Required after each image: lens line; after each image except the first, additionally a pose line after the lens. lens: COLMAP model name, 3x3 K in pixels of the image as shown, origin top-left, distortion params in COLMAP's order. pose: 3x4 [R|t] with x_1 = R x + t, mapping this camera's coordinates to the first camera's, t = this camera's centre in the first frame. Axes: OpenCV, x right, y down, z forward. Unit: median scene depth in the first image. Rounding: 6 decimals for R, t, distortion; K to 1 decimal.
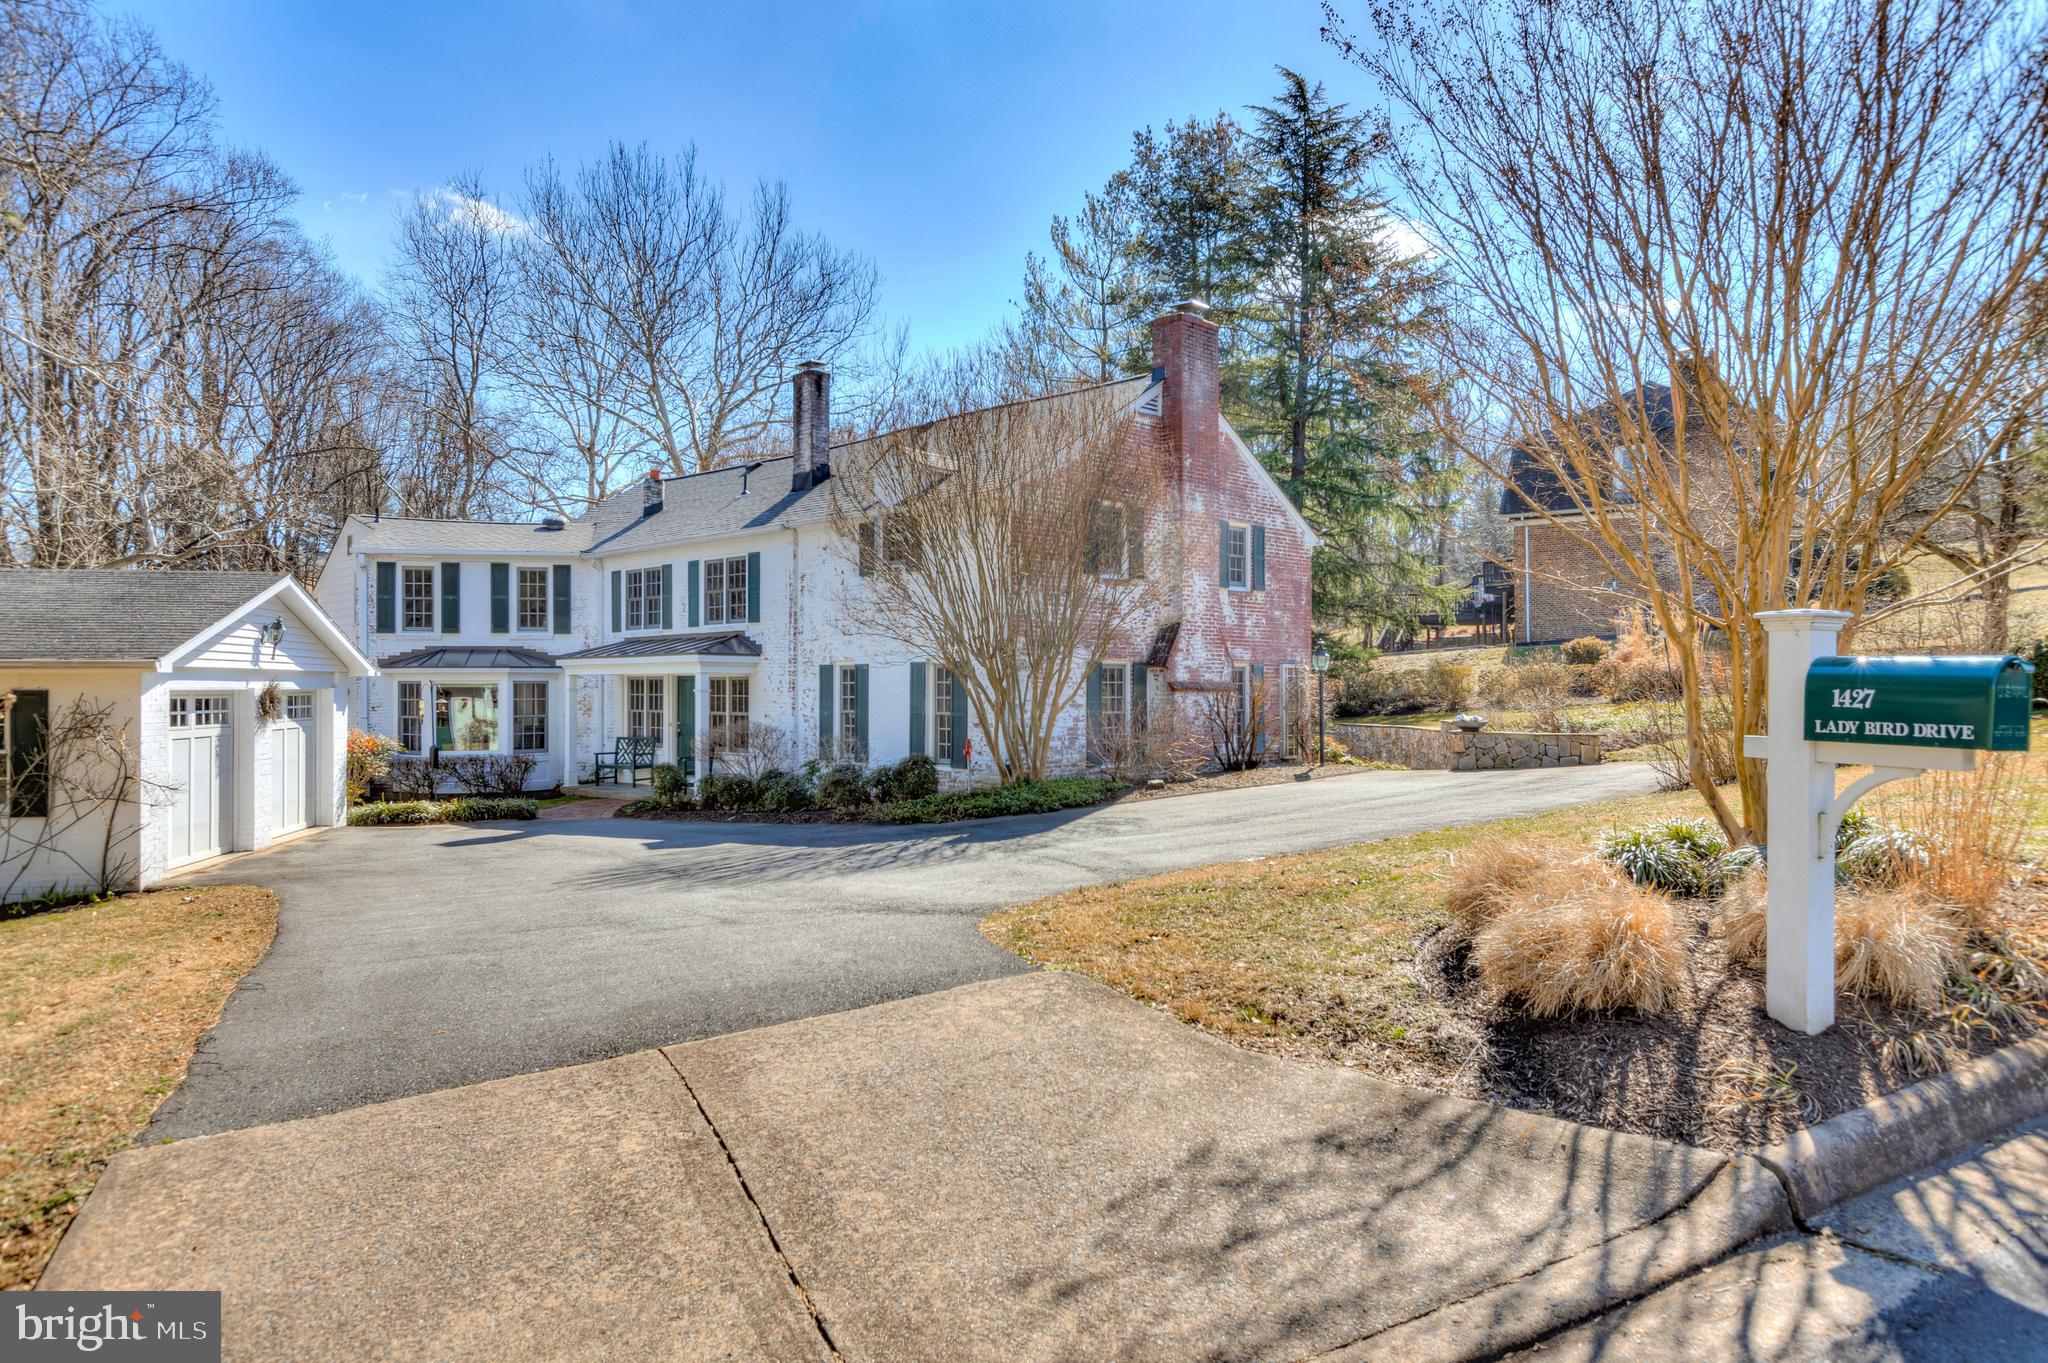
lens RADIAL K [[1411.9, 0, 1024.0], [0, 1411.9, 681.5], [0, 0, 1]] dist [-0.003626, 0.000037]
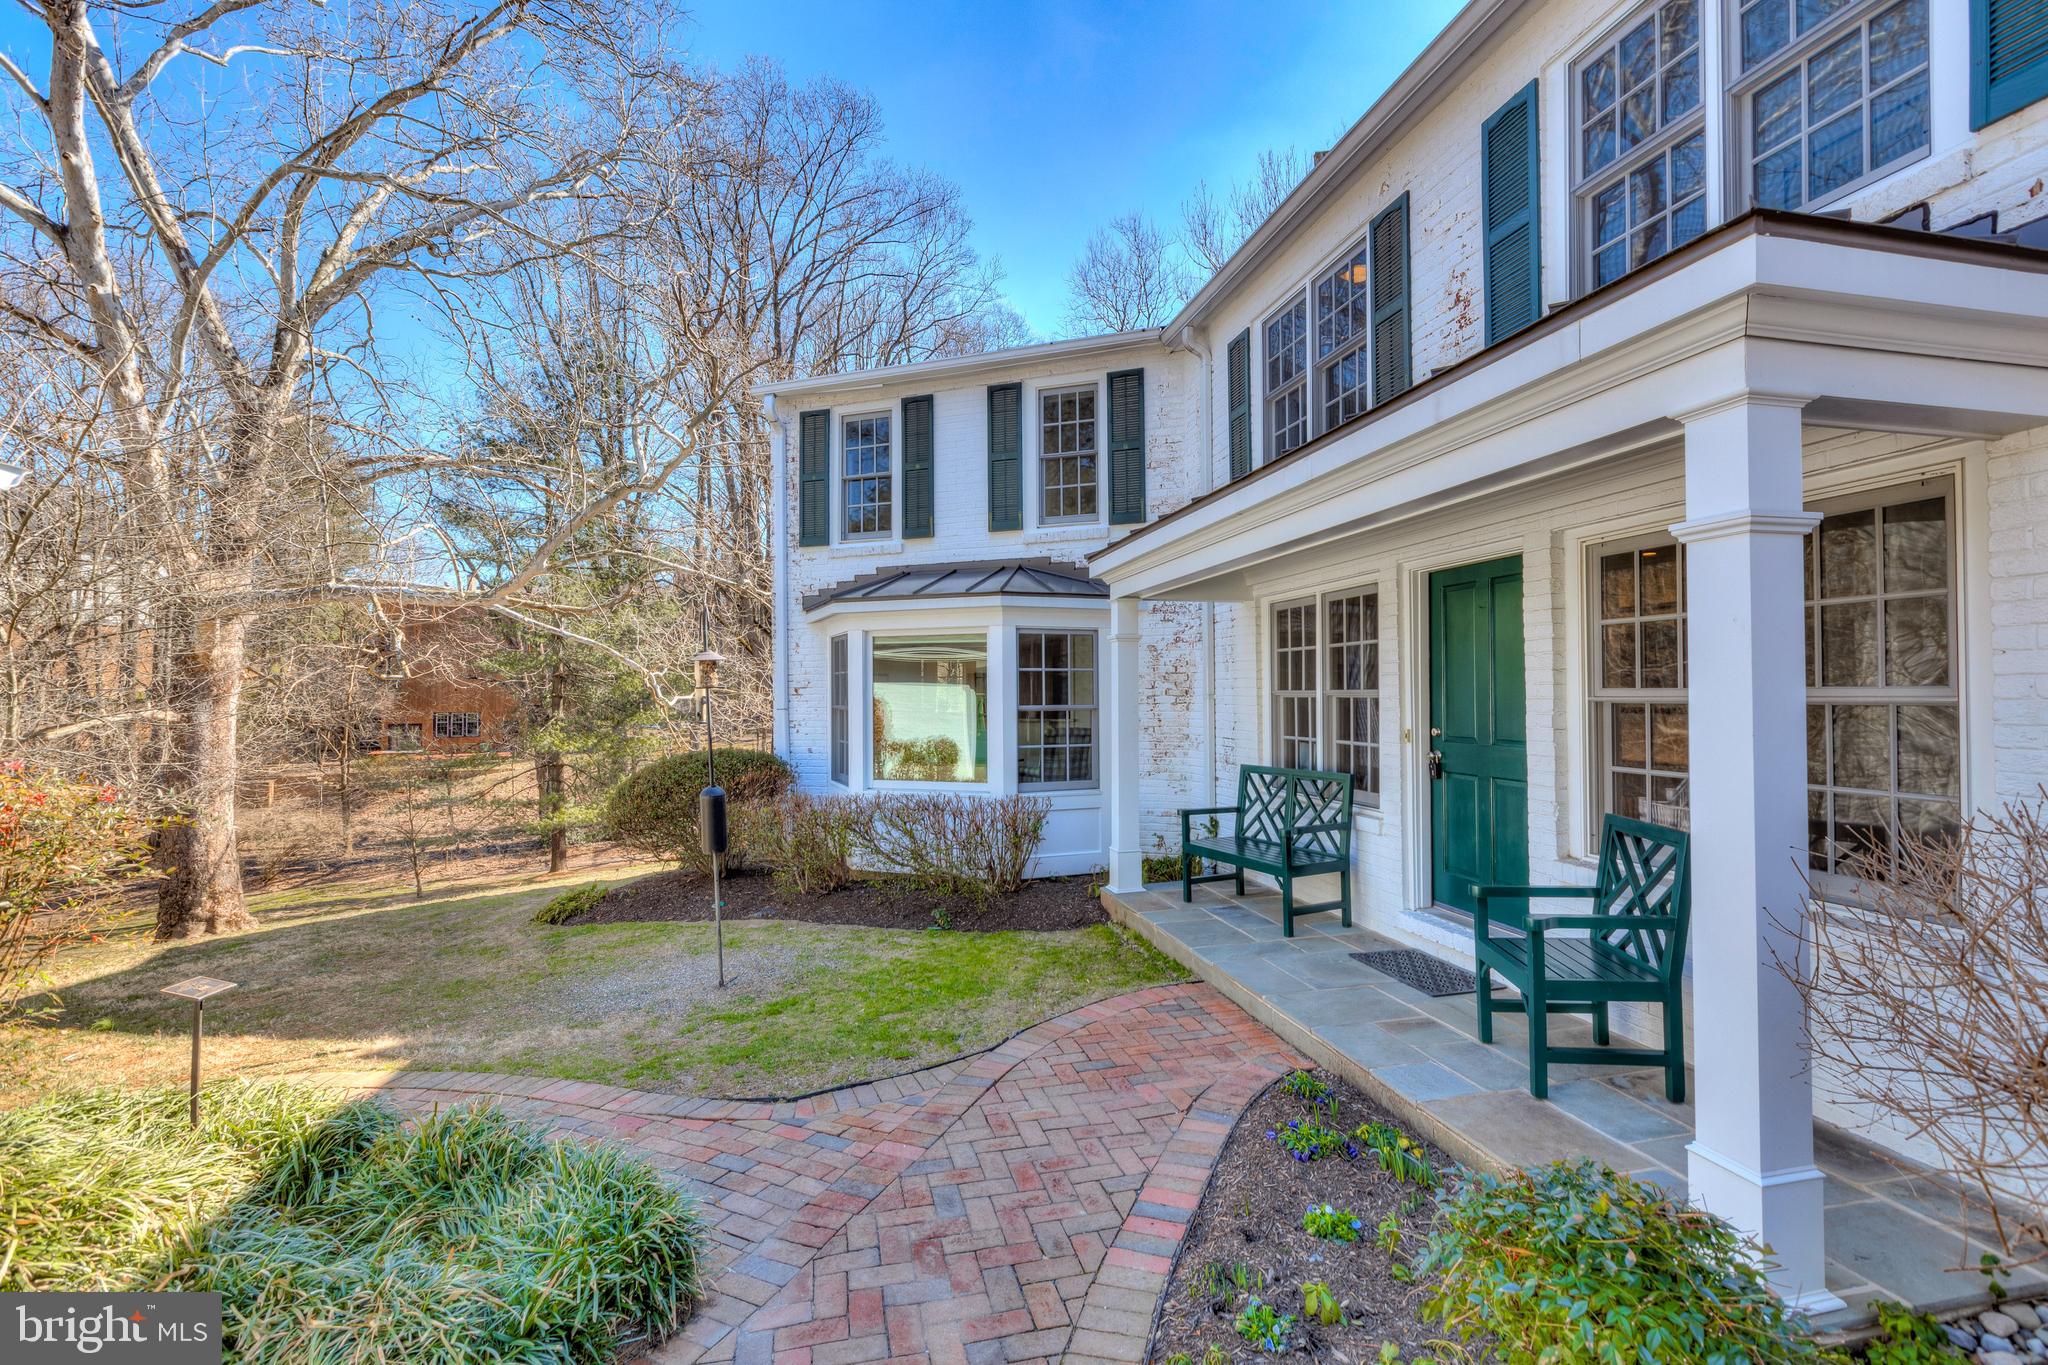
lens RADIAL K [[906.6, 0, 1024.0], [0, 906.6, 682.5], [0, 0, 1]] dist [0.000732, 0.000573]
pose [[0.848063, -0.006590, -0.529855, -0.206914], [0.000298, 0.999928, -0.011961, 0.020194], [0.529896, 0.009986, 0.848004, 0.753672]]
